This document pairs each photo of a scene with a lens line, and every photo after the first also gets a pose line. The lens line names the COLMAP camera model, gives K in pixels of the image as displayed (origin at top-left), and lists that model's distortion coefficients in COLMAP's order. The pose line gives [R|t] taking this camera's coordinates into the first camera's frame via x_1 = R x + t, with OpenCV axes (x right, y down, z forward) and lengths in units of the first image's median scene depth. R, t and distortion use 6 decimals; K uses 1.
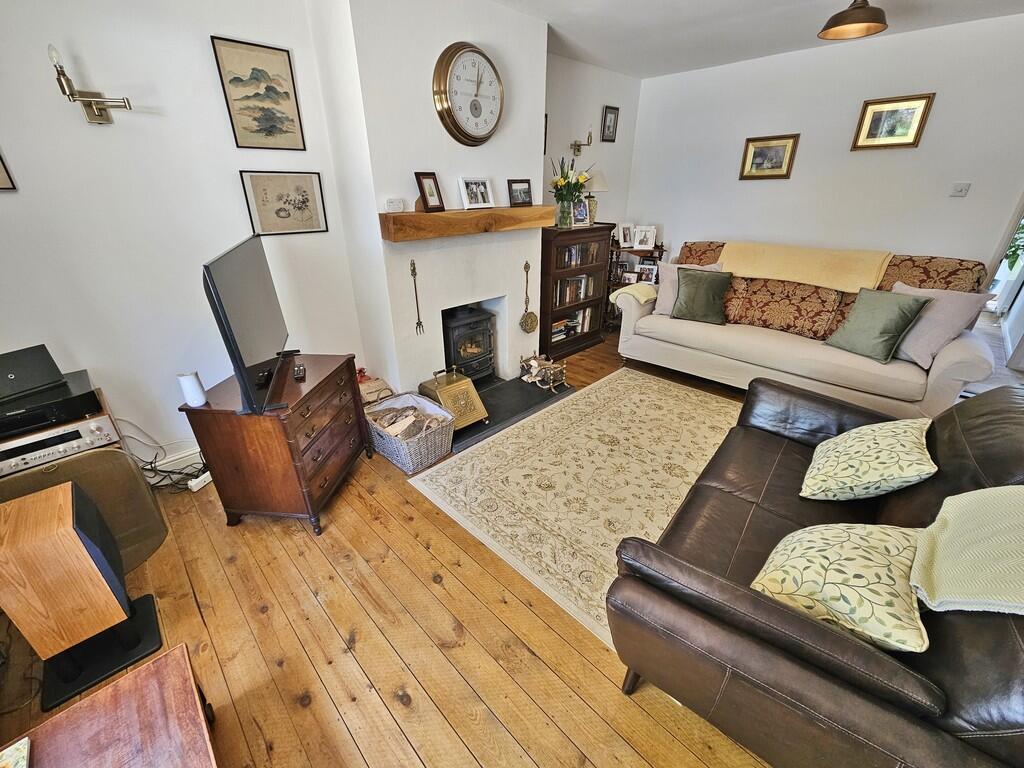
lens RADIAL K [[417.0, 0, 511.9], [0, 417.0, 387.3], [0, 0, 1]] dist [-0.000954, 0.000156]
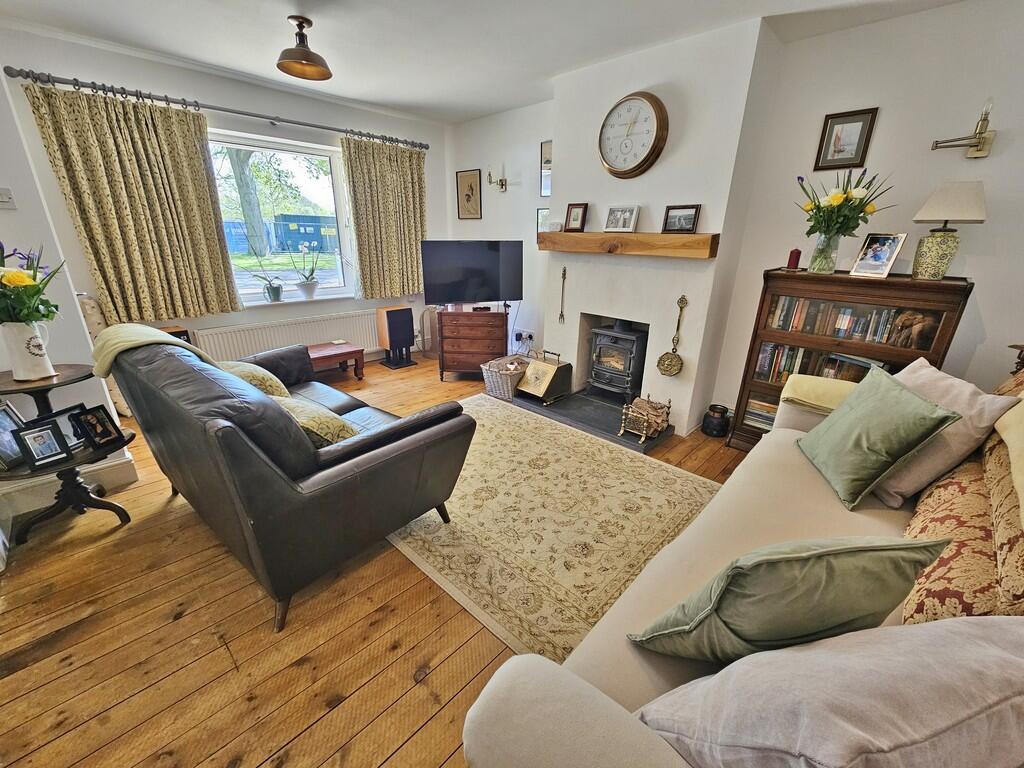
lens RADIAL K [[417.0, 0, 511.9], [0, 417.0, 387.3], [0, 0, 1]] dist [-0.000954, 0.000156]
pose [[0.019576, 0.342257, -0.939402, 1.074653], [-0.455999, 0.839224, 0.296257, -0.275109], [0.889765, 0.422567, 0.172497, 0.711365]]
